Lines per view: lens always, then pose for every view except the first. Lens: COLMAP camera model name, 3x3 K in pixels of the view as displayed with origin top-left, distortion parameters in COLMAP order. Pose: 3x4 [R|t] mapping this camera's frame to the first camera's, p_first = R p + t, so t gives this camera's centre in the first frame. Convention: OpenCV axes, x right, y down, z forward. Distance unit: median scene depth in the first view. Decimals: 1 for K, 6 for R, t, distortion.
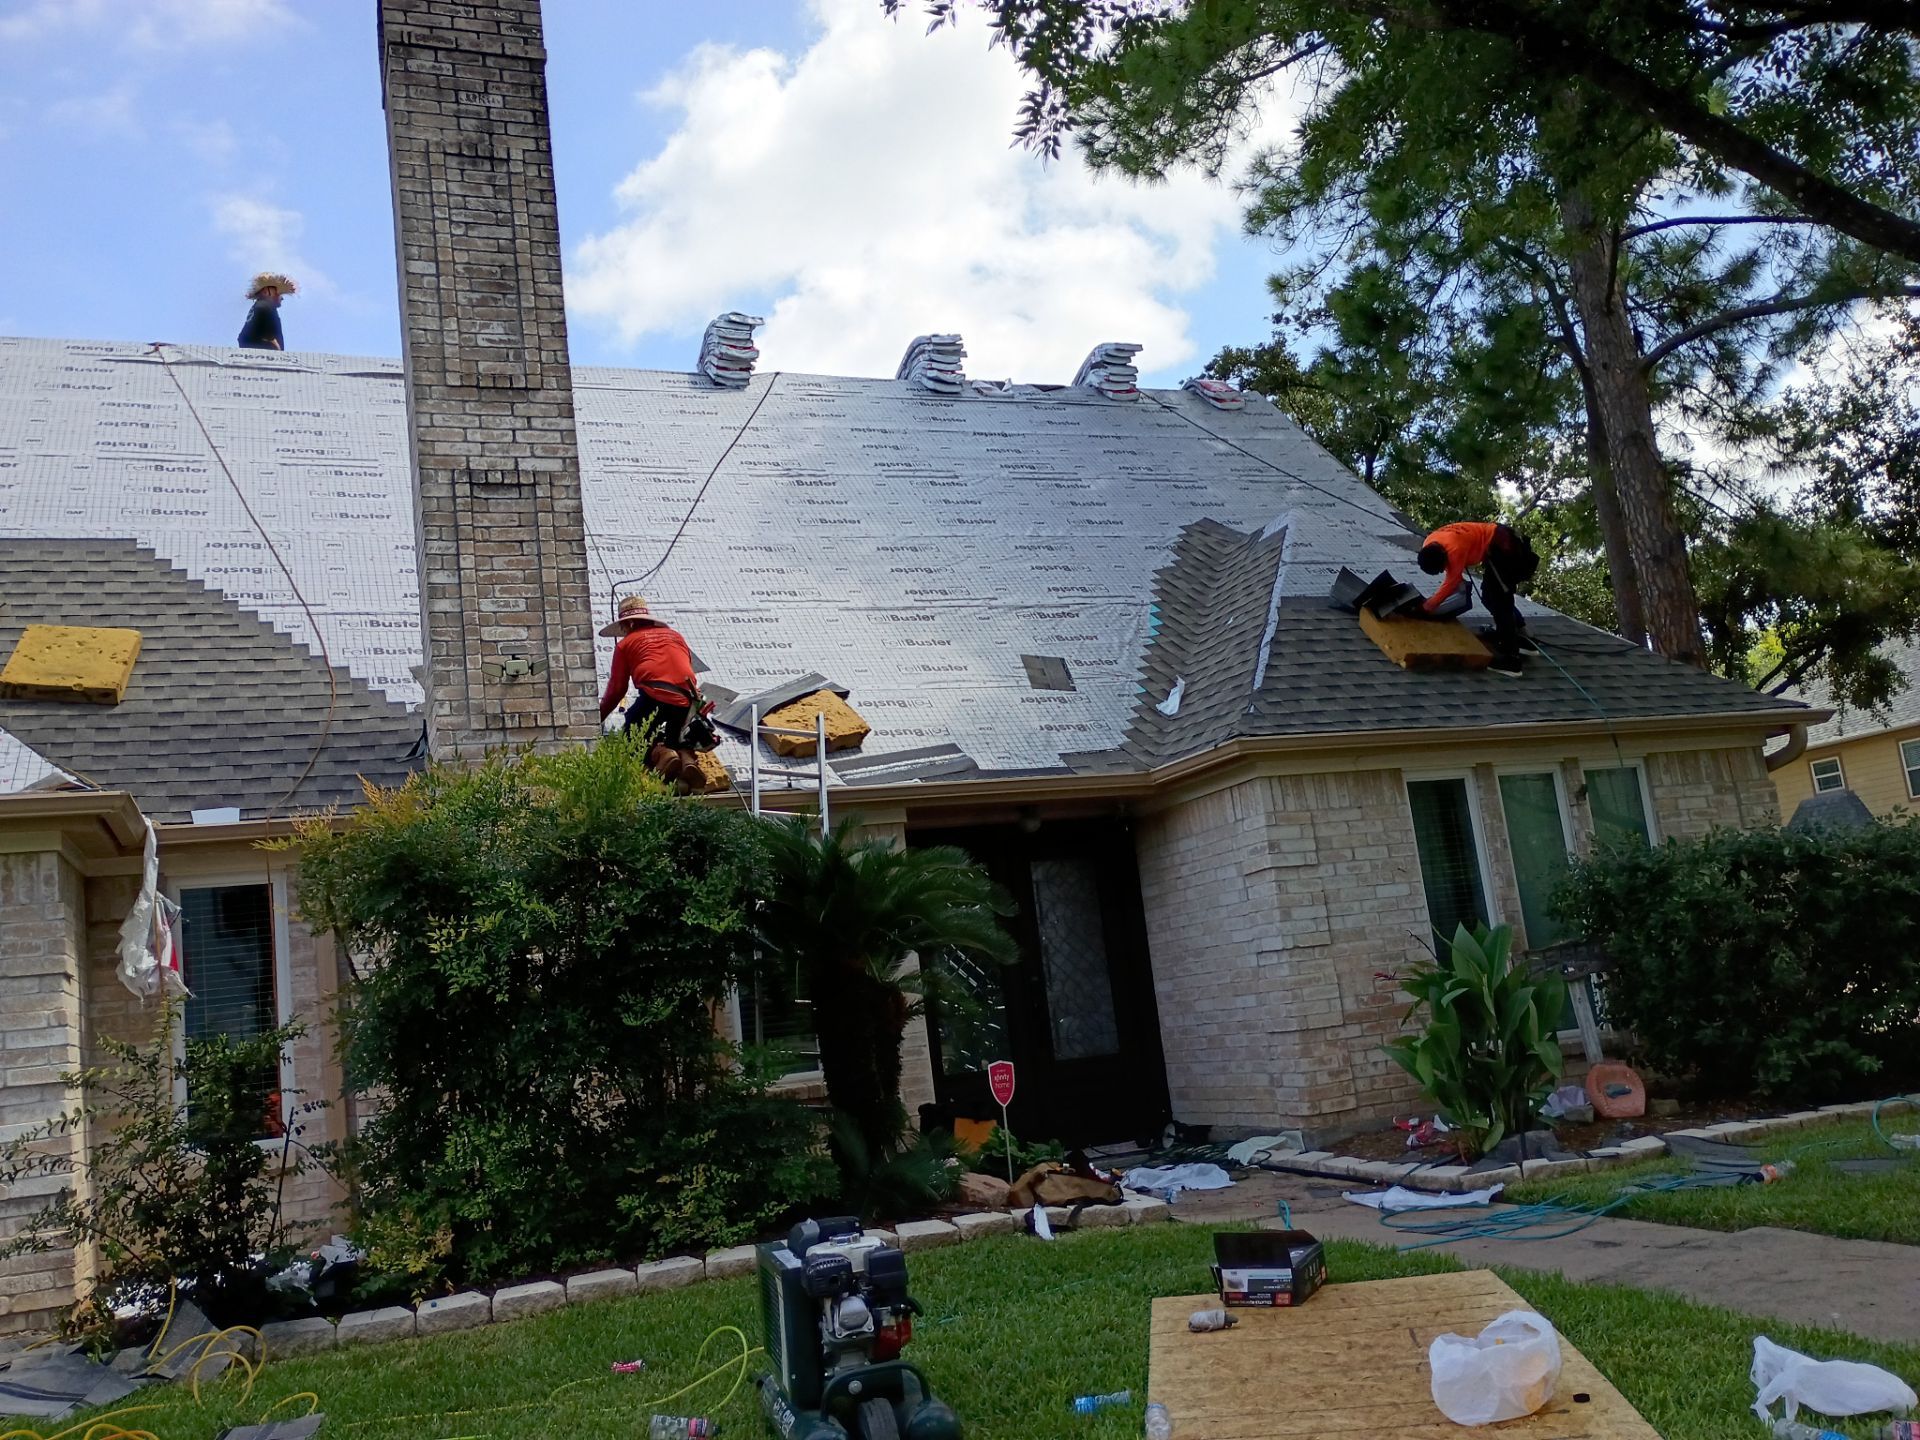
lens RADIAL K [[1643.7, 0, 948.2], [0, 1643.7, 708.3], [0, 0, 1]] dist [0.074793, -0.008238]
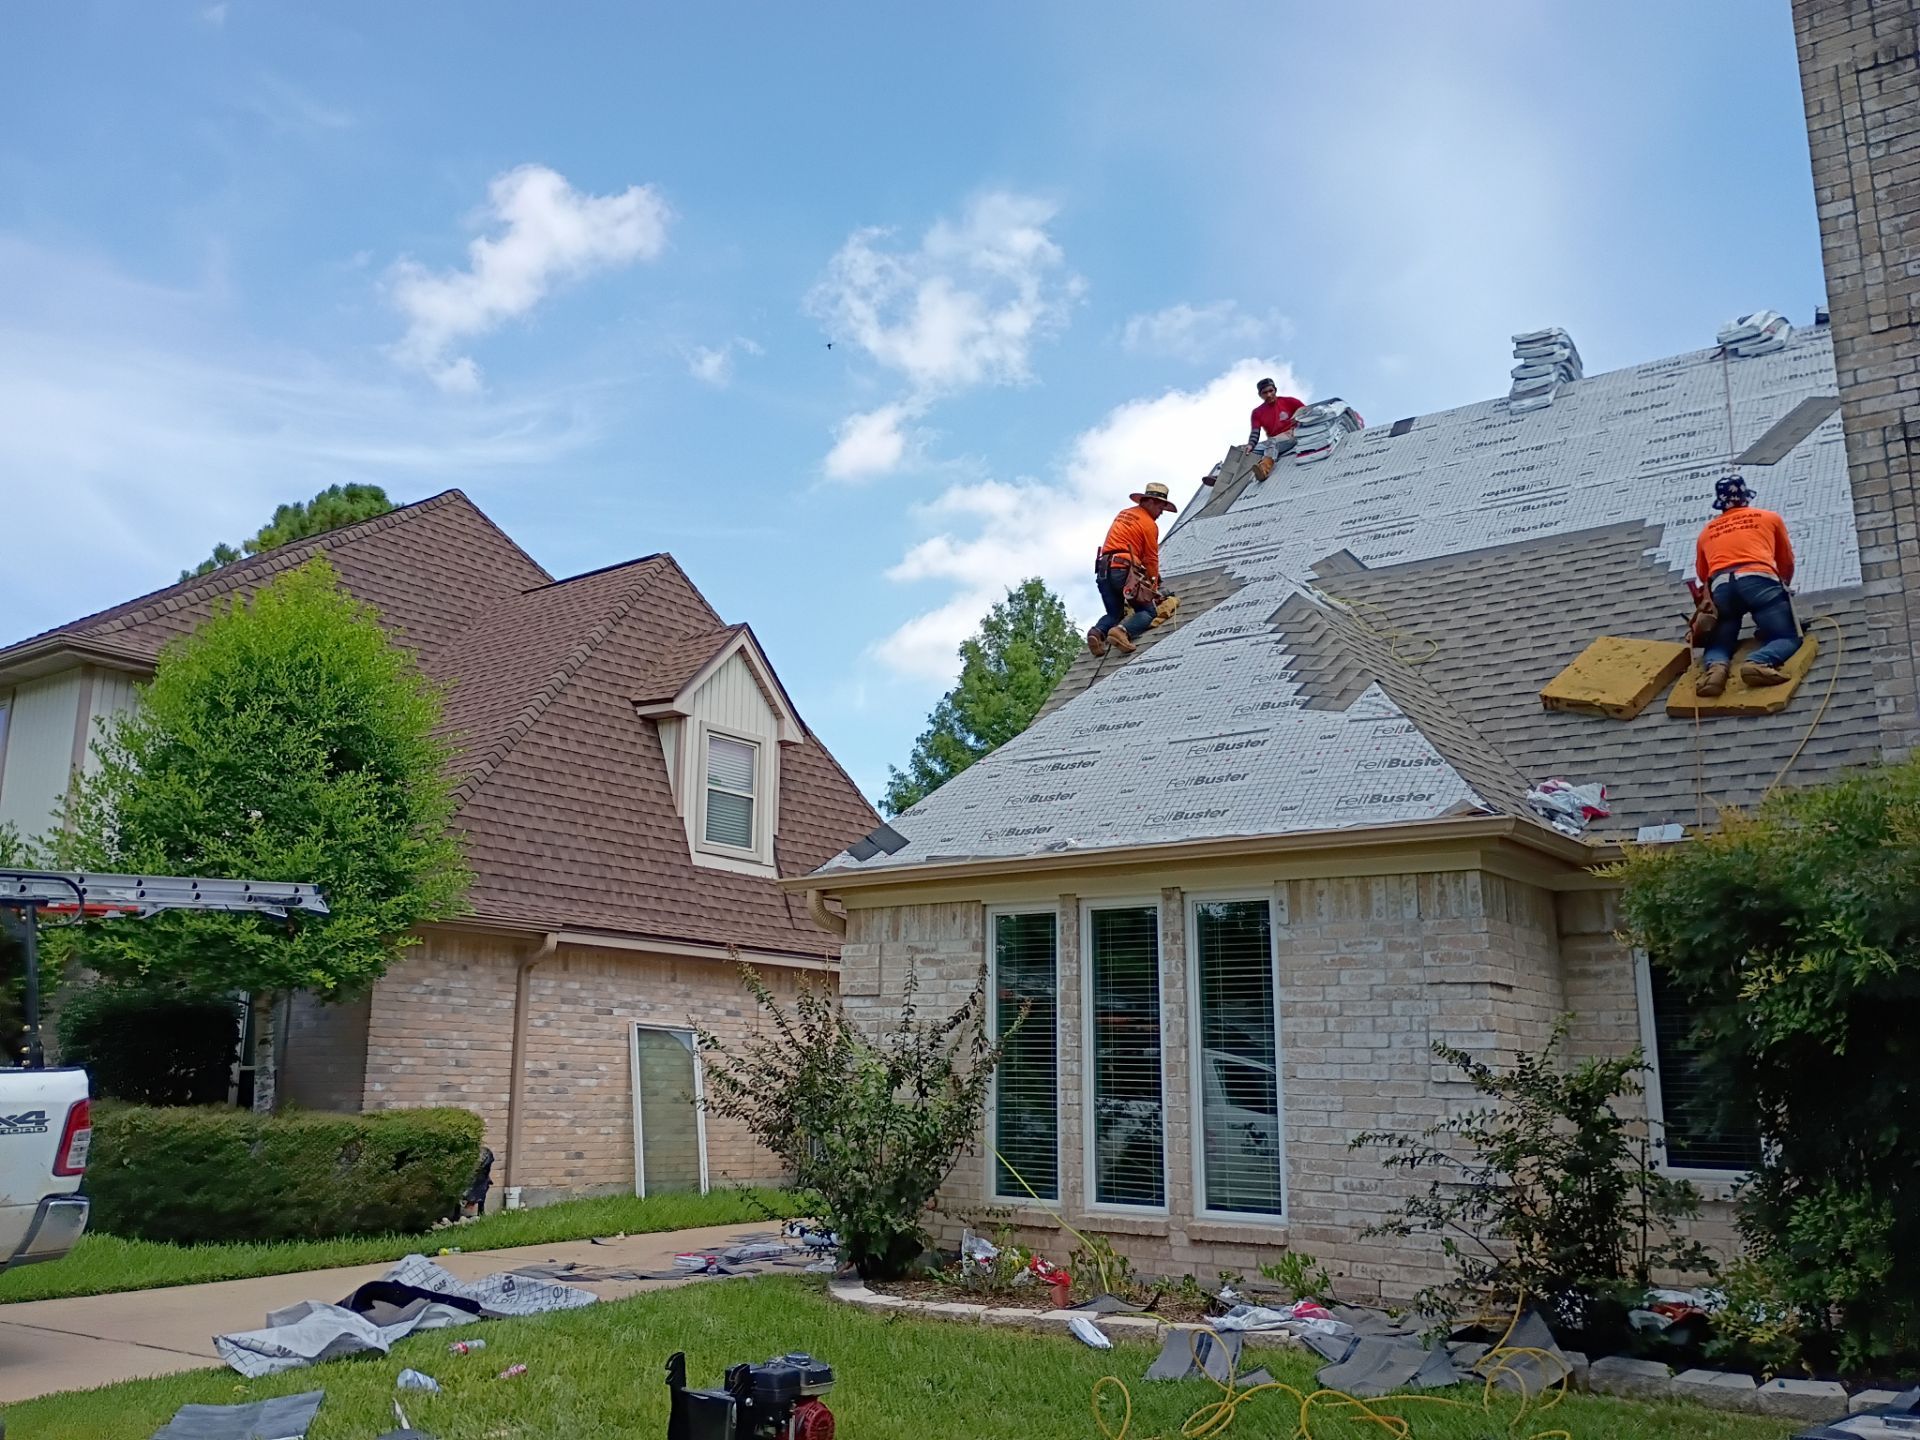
lens RADIAL K [[1673.1, 0, 927.3], [0, 1673.1, 699.3], [0, 0, 1]] dist [0.063319, -0.077393]
pose [[0.503765, -0.080671, -0.860066, 0.192531], [0.083266, 0.995529, -0.044606, -0.005261], [0.859819, -0.049143, 0.508229, 0.112689]]
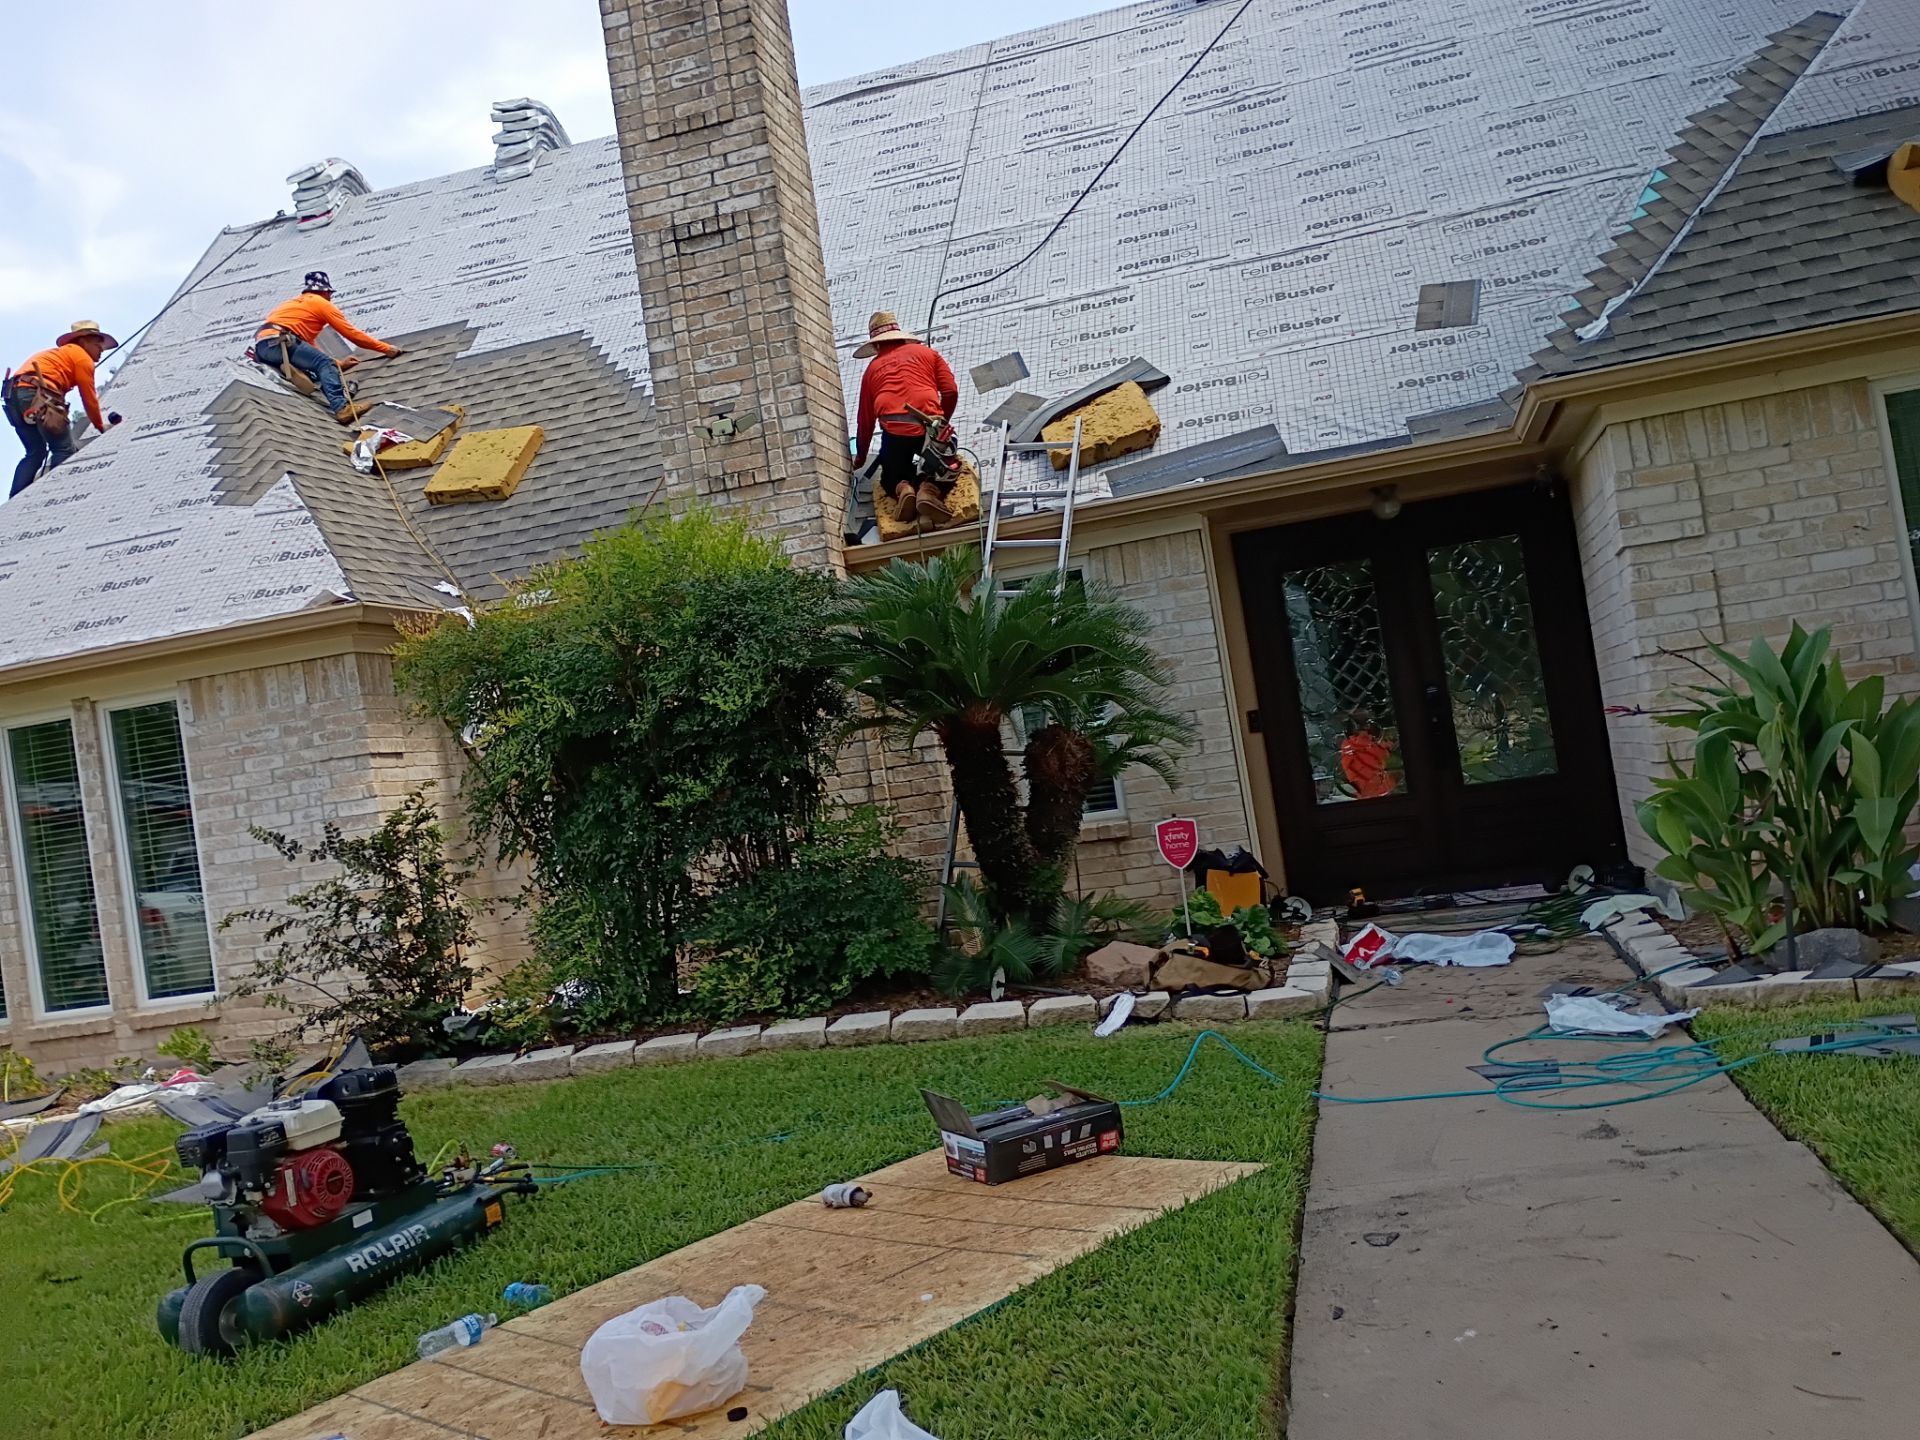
lens RADIAL K [[1686.7, 0, 970.9], [0, 1686.7, 715.6], [0, 0, 1]] dist [0.043054, -0.026156]
pose [[0.816551, -0.029853, -0.576500, 0.413274], [0.156796, 0.972588, 0.171721, -0.006902], [0.555571, -0.230611, 0.798849, 0.223869]]
